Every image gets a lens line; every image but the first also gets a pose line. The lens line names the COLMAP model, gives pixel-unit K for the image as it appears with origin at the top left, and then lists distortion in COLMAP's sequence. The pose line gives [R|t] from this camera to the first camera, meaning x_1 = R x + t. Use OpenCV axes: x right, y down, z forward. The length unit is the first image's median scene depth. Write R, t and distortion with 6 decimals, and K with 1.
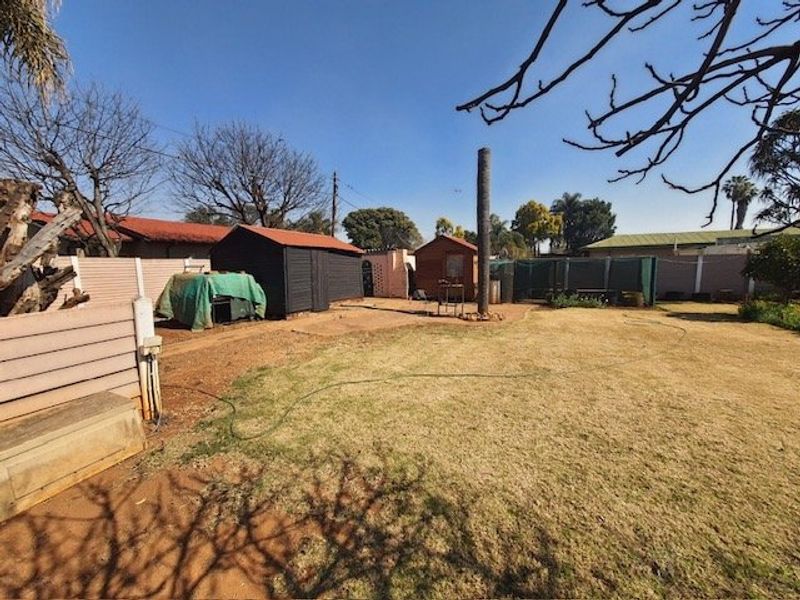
lens RADIAL K [[316.6, 0, 400.0], [0, 316.6, 300.0], [0, 0, 1]] dist [-0.000211, -0.000011]
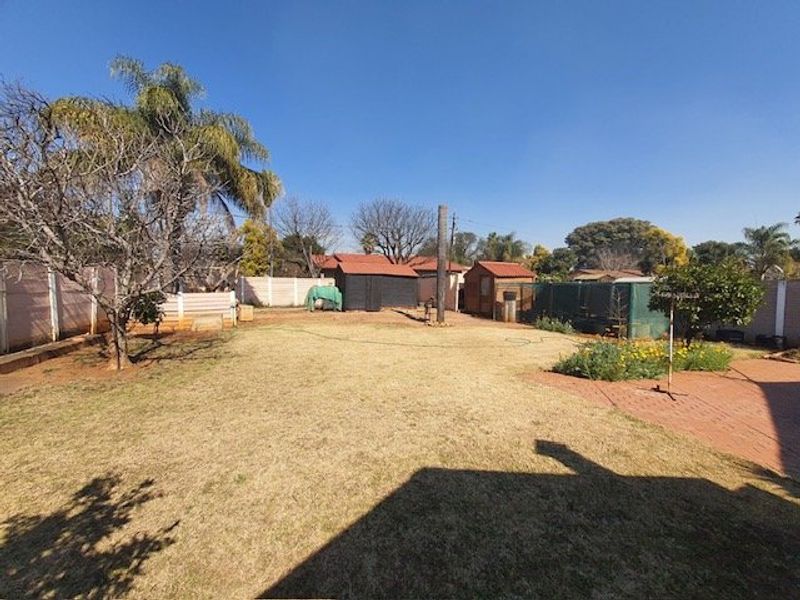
lens RADIAL K [[316.6, 0, 400.0], [0, 316.6, 300.0], [0, 0, 1]] dist [-0.000211, -0.000011]
pose [[0.720014, 0.057930, -0.691537, 0.736278], [-0.095046, 0.995351, -0.015580, -0.008062], [0.687420, 0.076946, 0.722173, -0.083954]]
